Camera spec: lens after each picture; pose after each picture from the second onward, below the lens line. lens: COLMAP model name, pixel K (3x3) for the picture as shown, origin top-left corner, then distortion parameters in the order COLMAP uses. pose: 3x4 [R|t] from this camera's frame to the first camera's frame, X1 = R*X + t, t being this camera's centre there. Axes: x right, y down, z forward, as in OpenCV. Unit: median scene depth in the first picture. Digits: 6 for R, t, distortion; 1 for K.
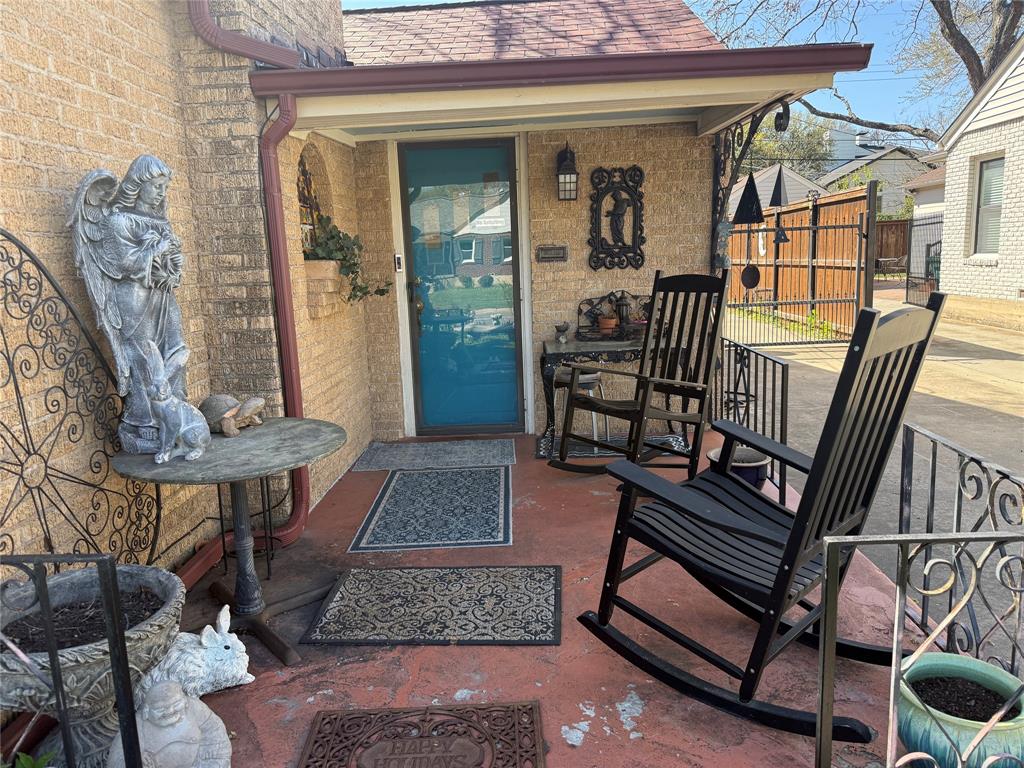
lens RADIAL K [[729.1, 0, 513.3], [0, 729.1, 378.5], [0, 0, 1]] dist [0.074632, -0.100020]
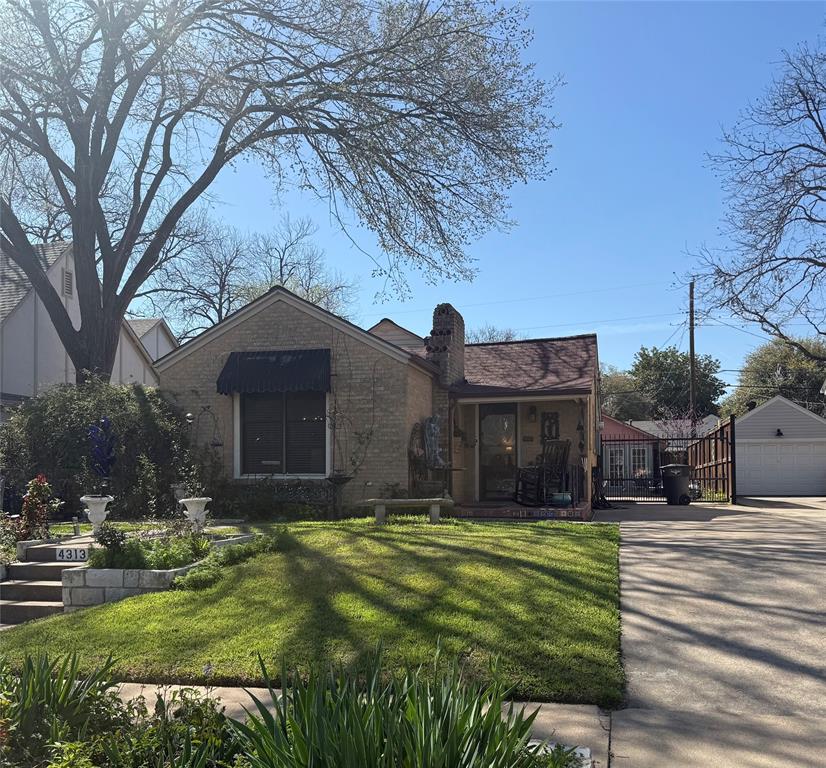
lens RADIAL K [[855.0, 0, 413.0], [0, 855.0, 384.0], [0, 0, 1]] dist [0.200766, -0.319200]
pose [[0.977383, 0.014358, -0.210988, 0.334778], [-0.070282, 0.963038, -0.260037, 0.567619], [0.199455, 0.268984, 0.942266, -2.501501]]
